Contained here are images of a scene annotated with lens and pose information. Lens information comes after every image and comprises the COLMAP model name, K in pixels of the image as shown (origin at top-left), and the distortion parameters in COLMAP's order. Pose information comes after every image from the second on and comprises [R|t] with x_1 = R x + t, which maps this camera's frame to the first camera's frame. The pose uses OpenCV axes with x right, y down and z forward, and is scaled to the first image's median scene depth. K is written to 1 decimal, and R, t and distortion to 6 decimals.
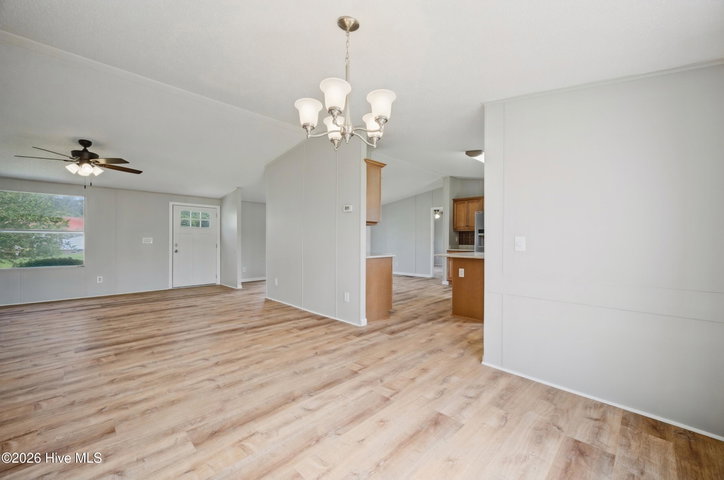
lens RADIAL K [[287.4, 0, 364.4], [0, 287.4, 238.4], [0, 0, 1]] dist [-0.003918, 0.000092]
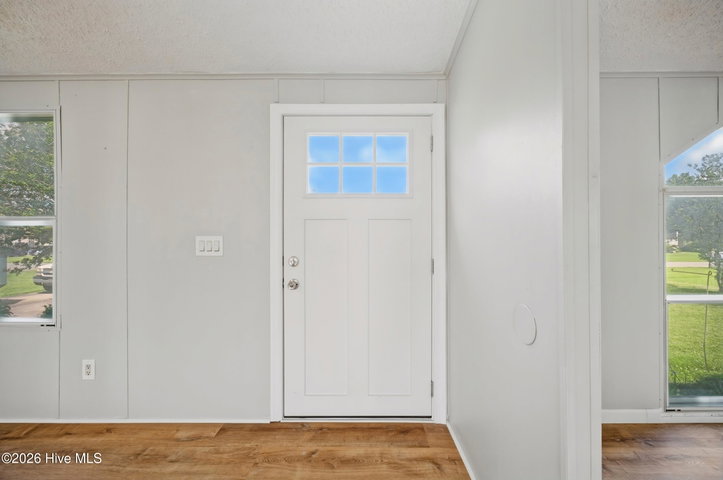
lens RADIAL K [[287.0, 0, 361.6], [0, 287.0, 237.1], [0, 0, 1]] dist [-0.003918, 0.000092]
pose [[0.710328, -0.000420, -0.703871, -0.424755], [0.011260, 0.999879, 0.010767, -0.002034], [0.703781, -0.015573, 0.710246, 0.865087]]
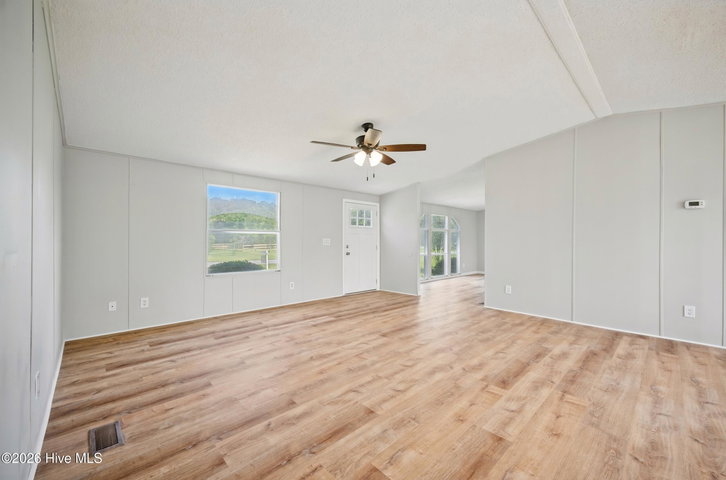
lens RADIAL K [[288.2, 0, 366.4], [0, 288.2, 243.9], [0, 0, 1]] dist [-0.003918, 0.000092]
pose [[0.999606, 0.003068, -0.027916, -0.579675], [-0.002533, 0.999812, 0.019209, -0.003210], [0.027970, -0.019131, 0.999426, 0.093793]]
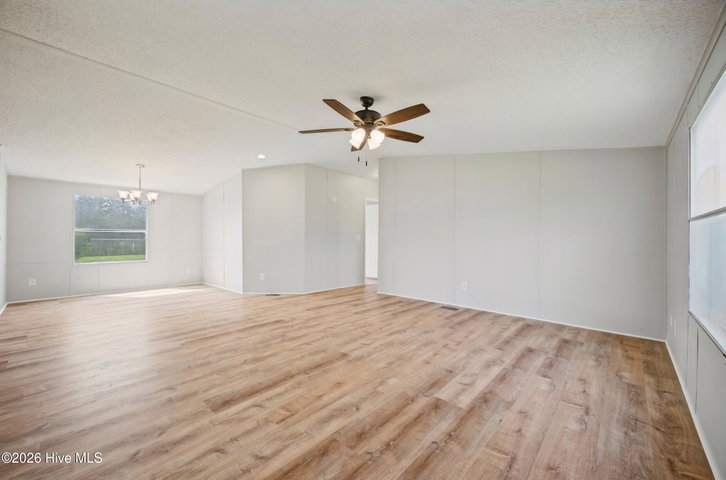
lens RADIAL K [[288.2, 0, 365.0], [0, 288.2, 234.9], [0, 0, 1]] dist [-0.003918, 0.000092]
pose [[-0.998857, -0.007808, -0.047156, -0.571306], [-0.006835, 0.999761, -0.020767, 0.005327], [0.047307, -0.020421, -0.998672, 1.032457]]
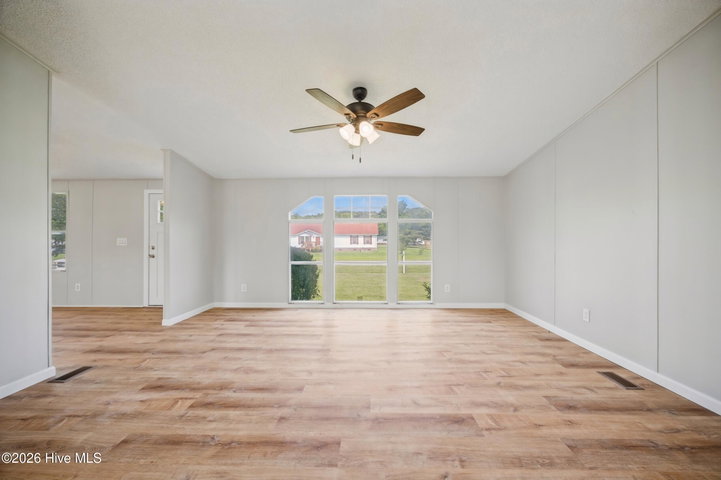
lens RADIAL K [[286.2, 0, 358.4], [0, 286.2, 237.8], [0, 0, 1]] dist [-0.003918, 0.000092]
pose [[0.704468, -0.003581, -0.709727, 0.243773], [0.009395, 0.999947, 0.004279, -0.000020], [0.709673, -0.009682, 0.704464, 0.870959]]
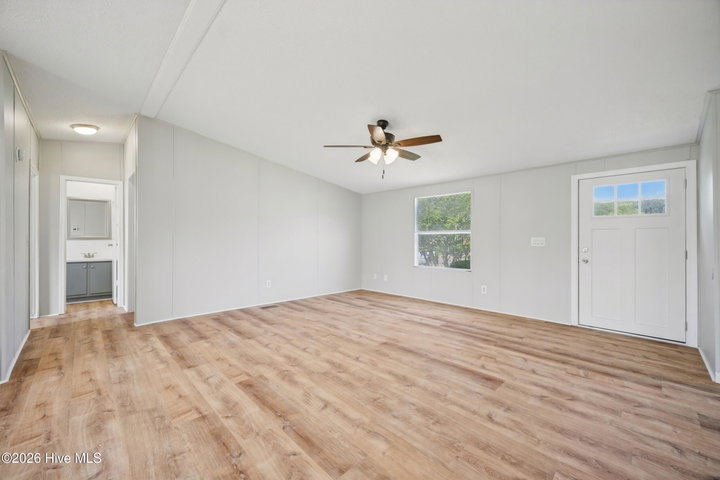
lens RADIAL K [[285.8, 0, 360.5], [0, 285.8, 236.7], [0, 0, 1]] dist [-0.003918, 0.000092]
pose [[-0.014669, -0.011604, -0.999825, -0.091925], [0.006344, 0.999911, -0.011698, 0.001487], [0.999872, -0.006514, -0.014594, 0.576444]]
